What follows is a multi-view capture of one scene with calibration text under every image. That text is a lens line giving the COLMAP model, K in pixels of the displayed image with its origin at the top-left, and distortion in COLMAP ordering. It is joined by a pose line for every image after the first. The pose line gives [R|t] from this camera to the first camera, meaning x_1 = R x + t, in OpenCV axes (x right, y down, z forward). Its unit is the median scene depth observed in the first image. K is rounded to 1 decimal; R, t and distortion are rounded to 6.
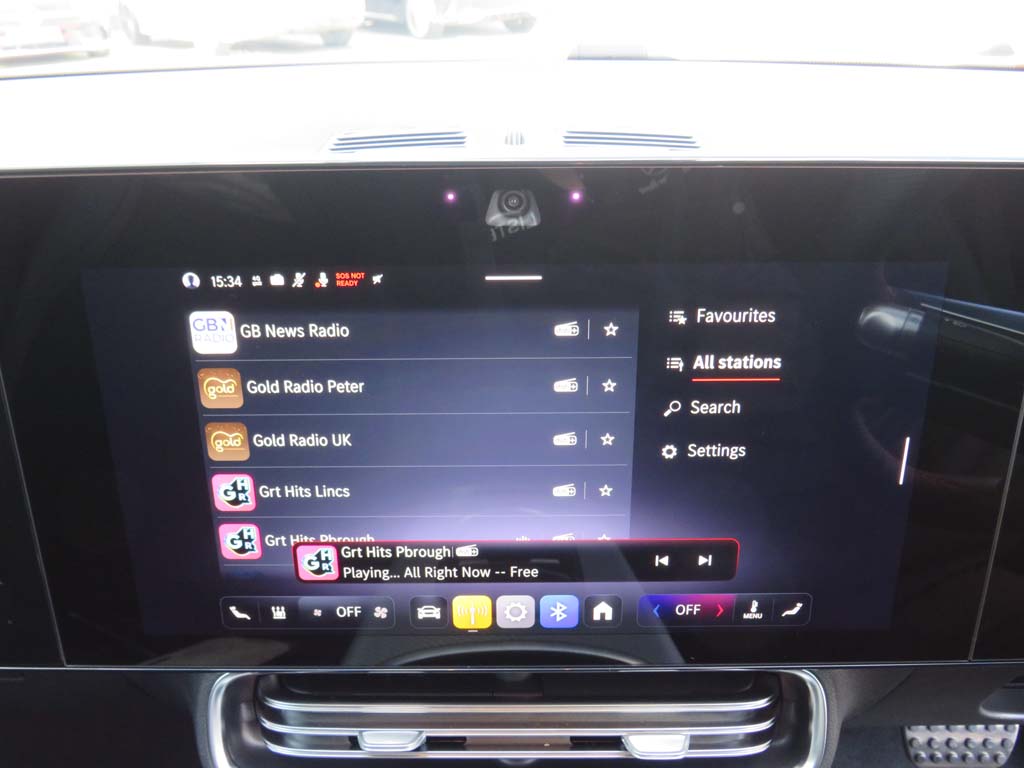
lens RADIAL K [[929.9, 0, 512.0], [0, 929.9, 384.0], [0, 0, 1]] dist [-0.051299, 0.010194]
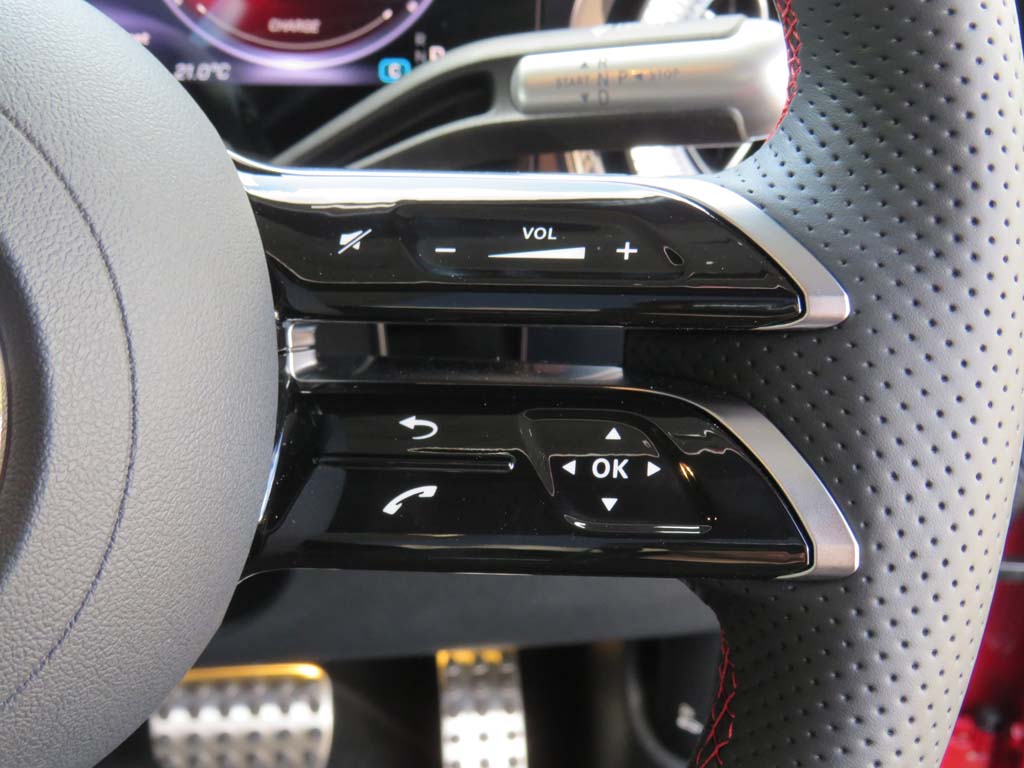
lens RADIAL K [[1403.3, 0, 512.0], [0, 1403.3, 384.0], [0, 0, 1]] dist [-0.115865, 0.010605]
pose [[0.984720, -0.021283, 0.172837, 1.089824], [0.020570, 0.999771, 0.005912, 0.258512], [-0.172923, -0.002266, 0.984933, -0.024771]]
